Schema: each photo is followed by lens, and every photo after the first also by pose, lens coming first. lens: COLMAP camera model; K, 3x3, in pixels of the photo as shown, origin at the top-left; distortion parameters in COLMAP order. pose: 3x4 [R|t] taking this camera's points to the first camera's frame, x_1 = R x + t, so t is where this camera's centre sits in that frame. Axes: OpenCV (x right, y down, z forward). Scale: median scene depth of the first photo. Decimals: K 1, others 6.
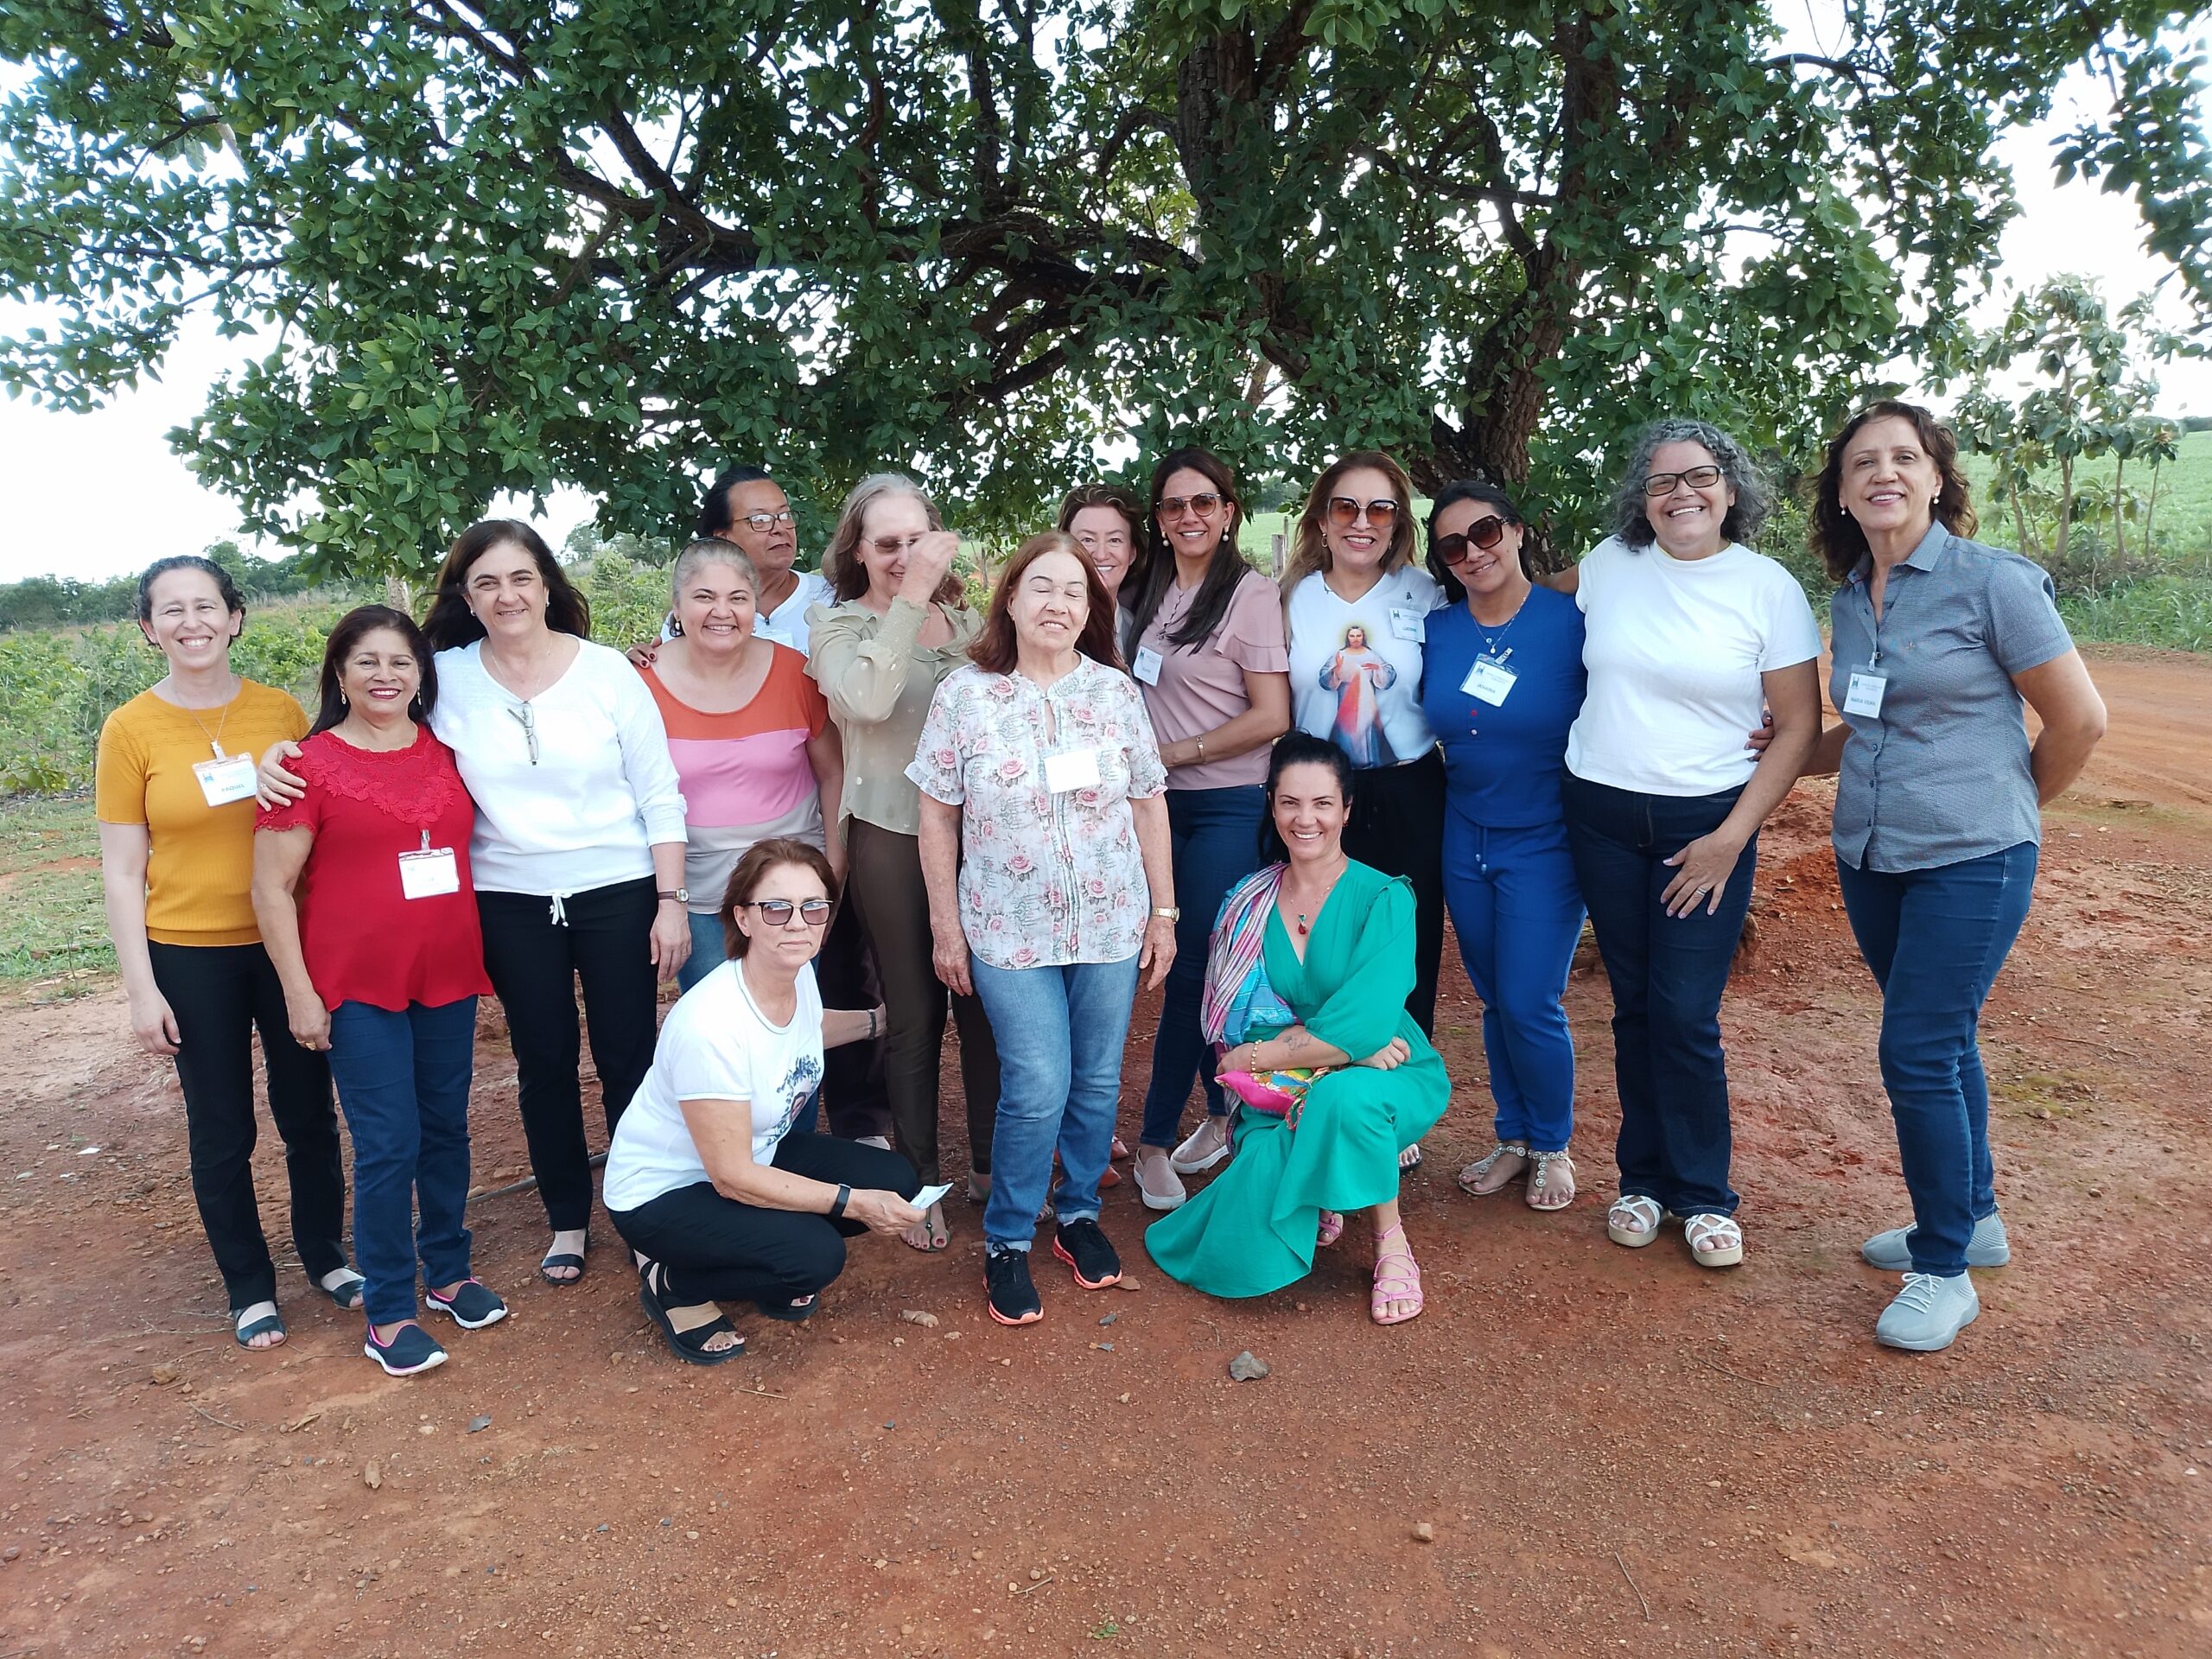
lens RADIAL K [[1676.9, 0, 1114.8], [0, 1676.9, 833.2], [0, 0, 1]] dist [-0.007968, 0.000091]
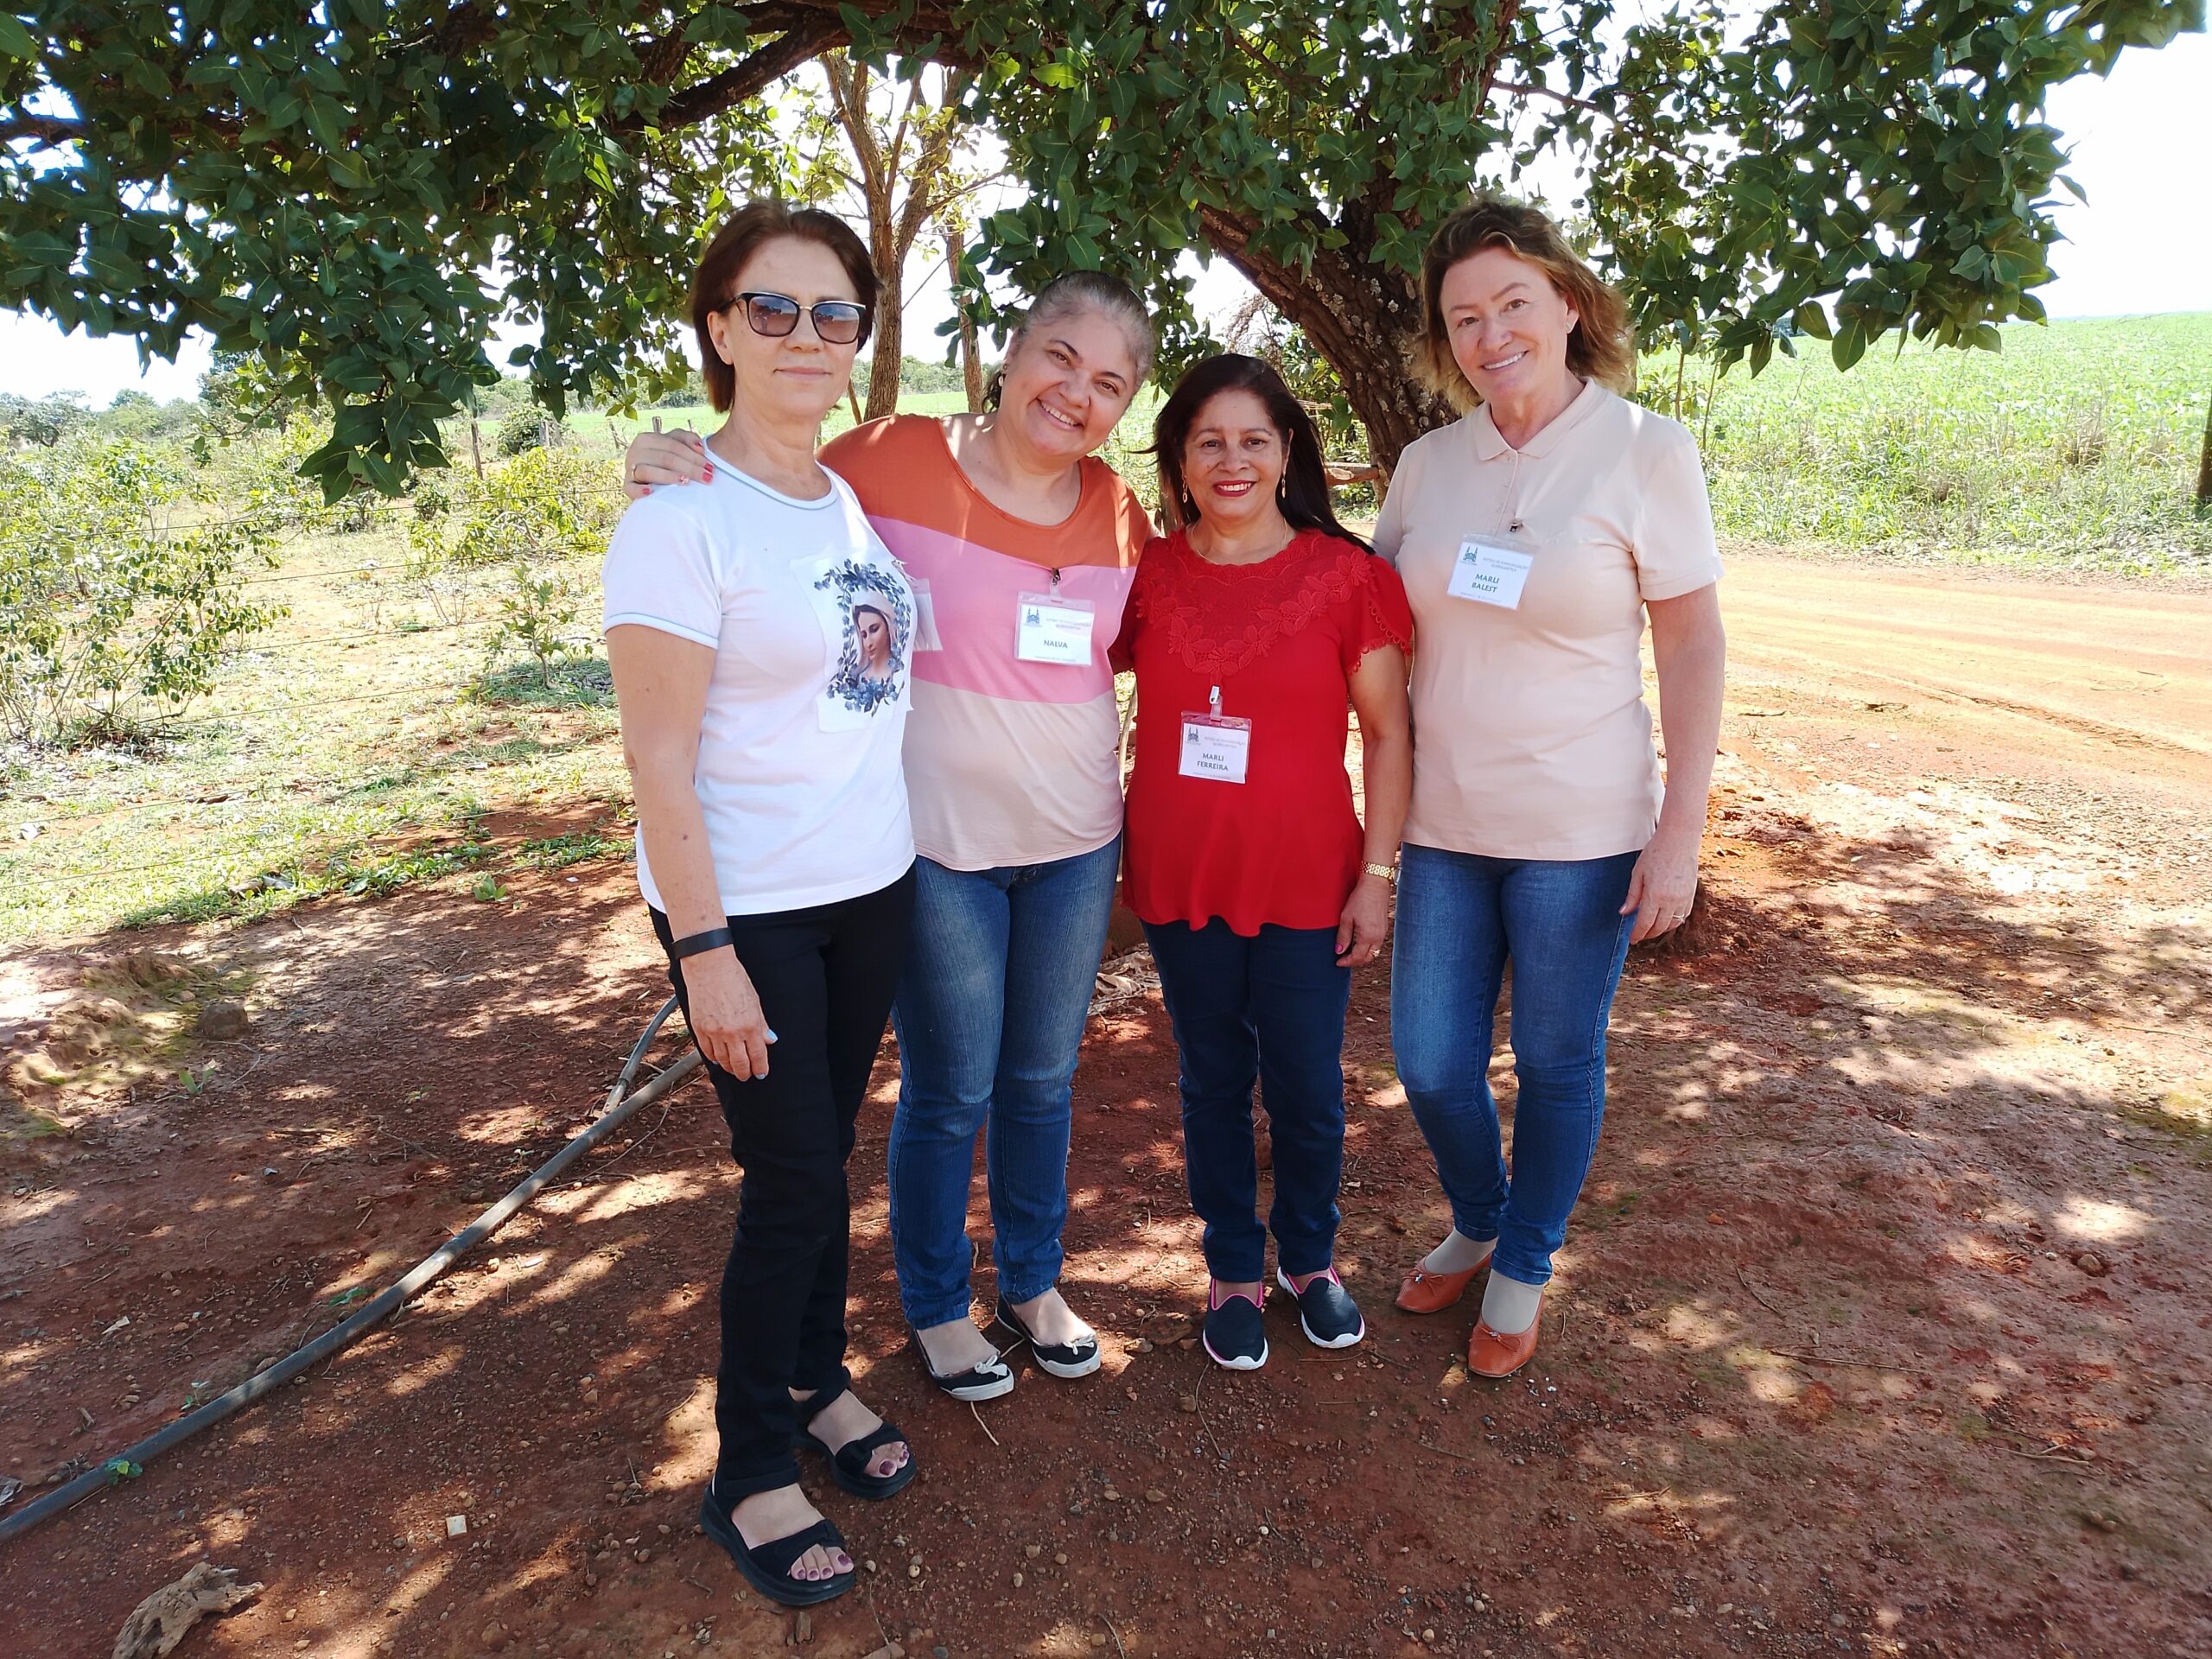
lens RADIAL K [[1680.1, 0, 1115.6], [0, 1680.1, 782.9], [0, 0, 1]] dist [0.000190, -0.006143]
pose [[0.956843, -0.040443, 0.287776, -0.100371], [0.031271, 0.998848, 0.036400, -0.031399], [-0.288916, -0.025830, 0.957006, 0.320480]]
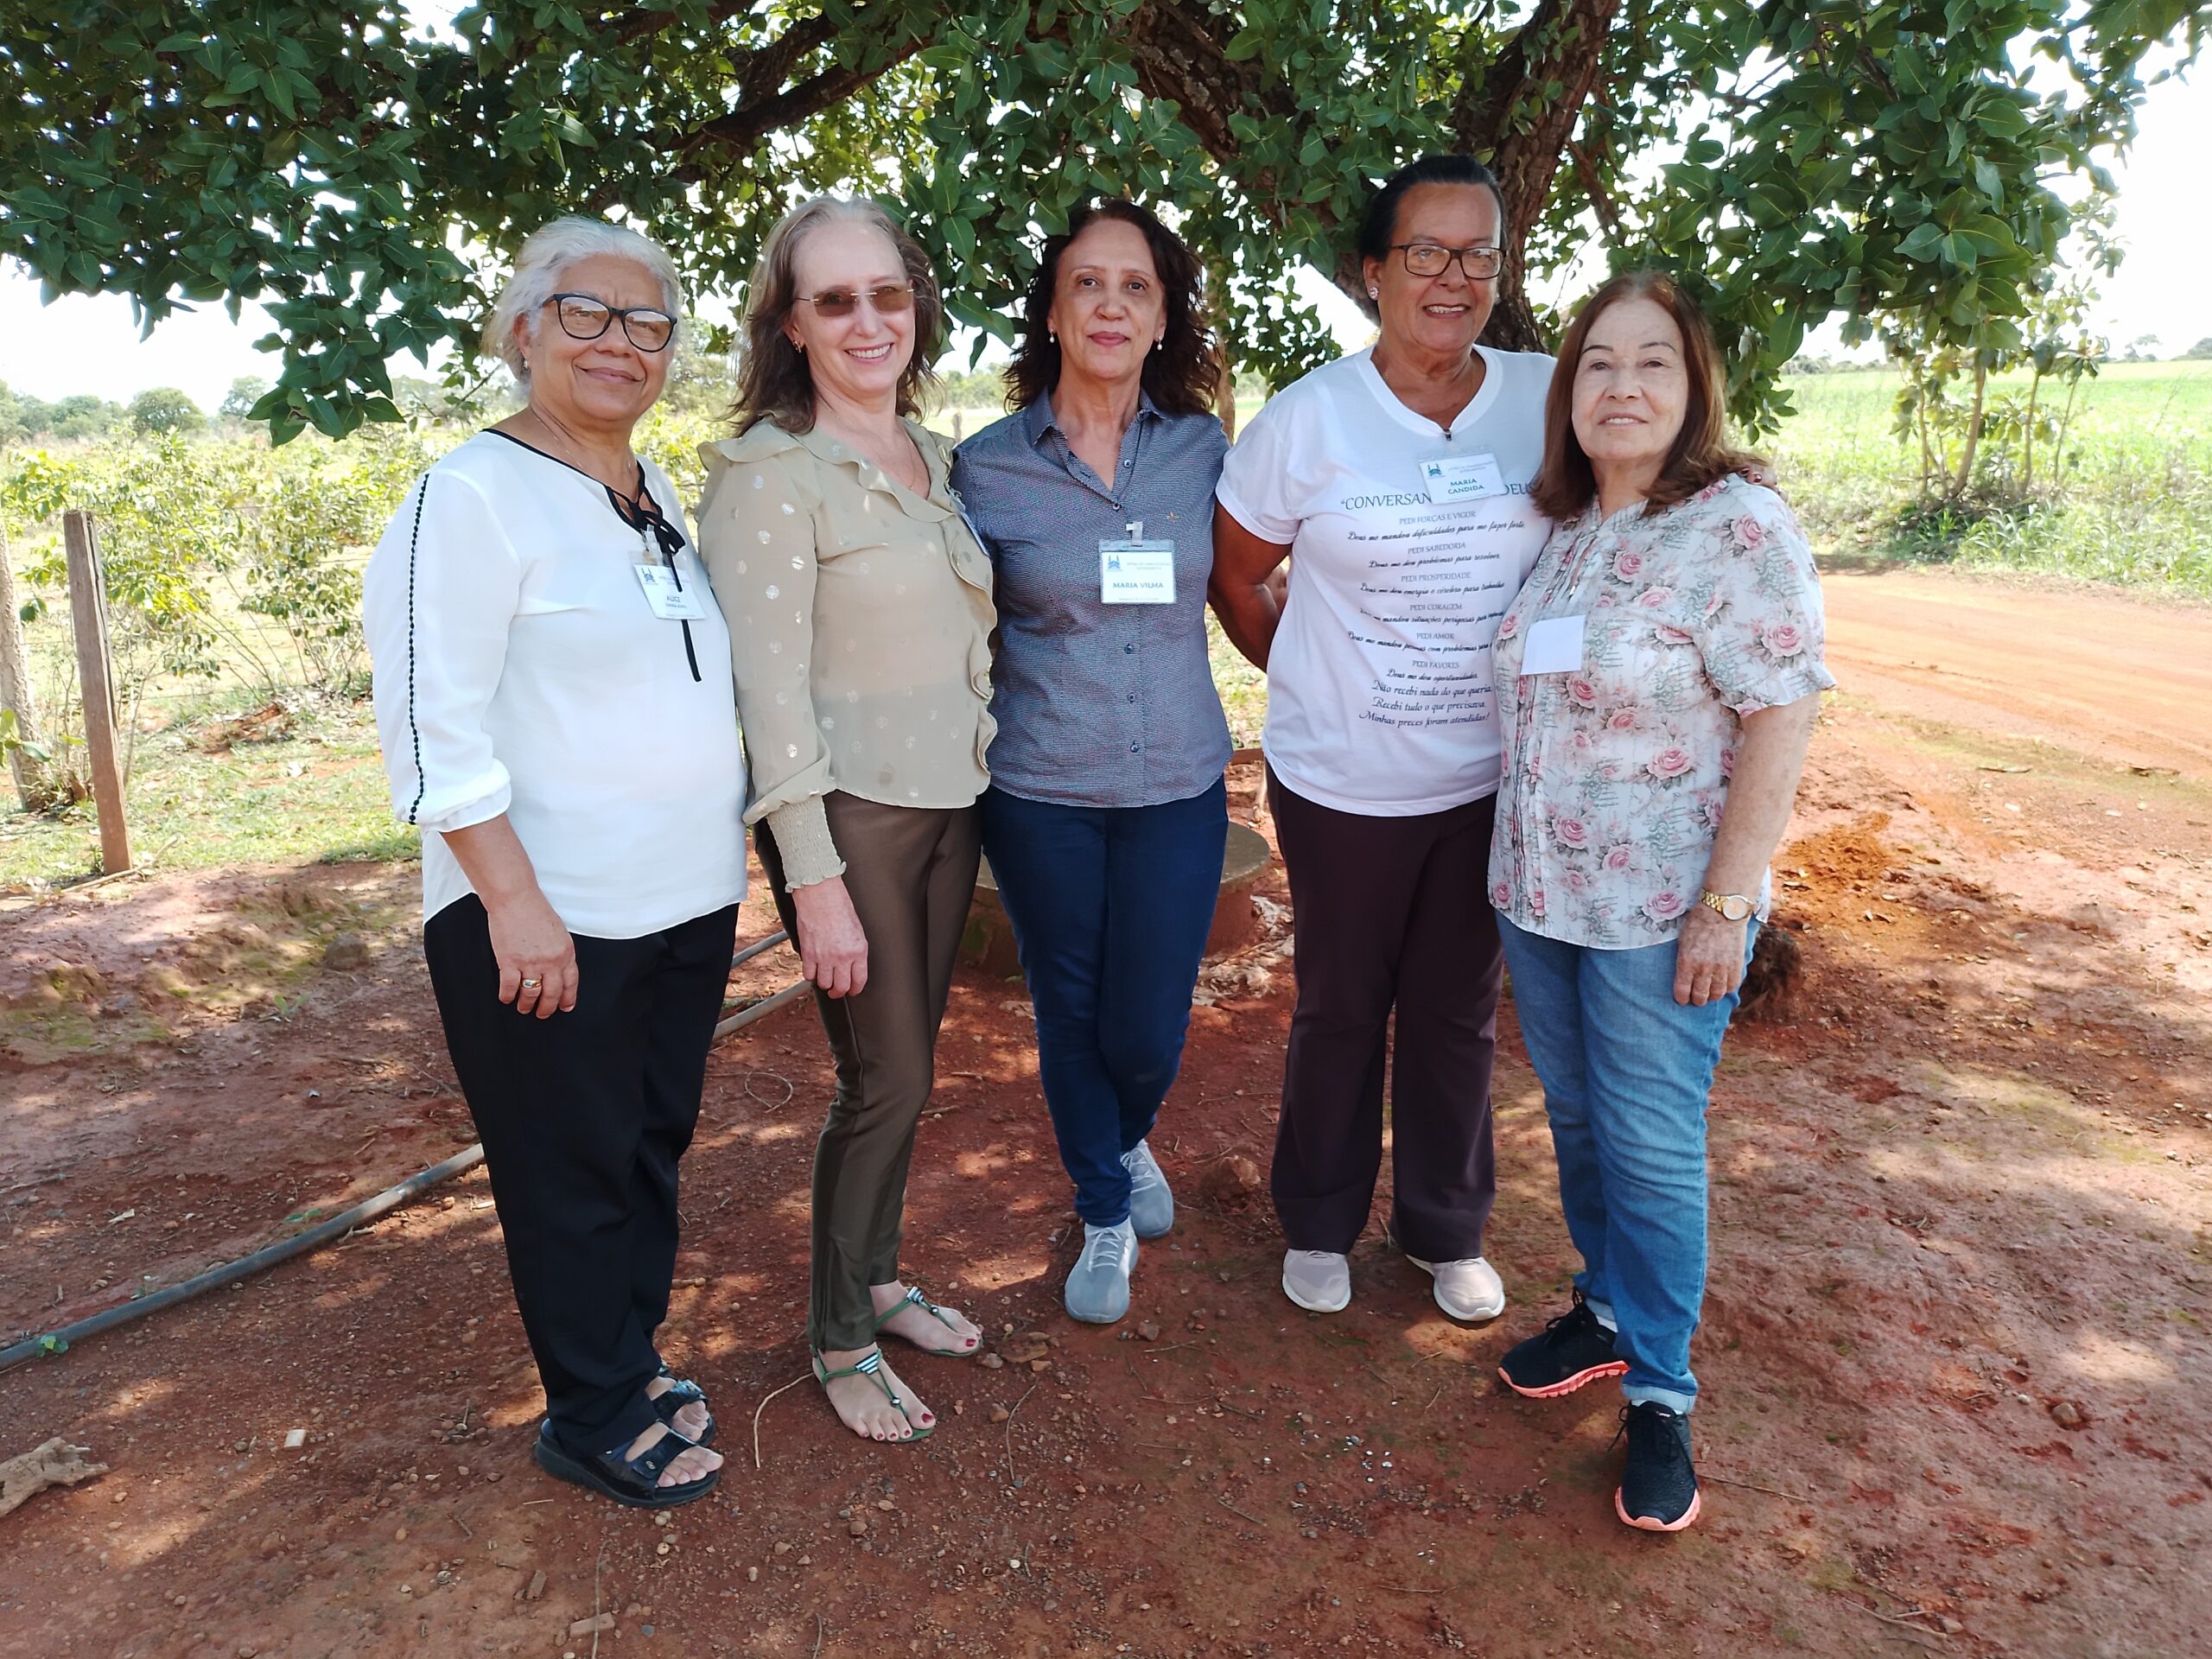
lens RADIAL K [[1676.9, 0, 1114.8], [0, 1676.9, 833.2], [0, 0, 1]] dist [-0.007968, 0.000091]
pose [[0.994894, 0.025699, 0.097601, 0.020582], [-0.031952, 0.997499, 0.063054, -0.031588], [-0.095736, -0.065850, 0.993226, 0.312813]]
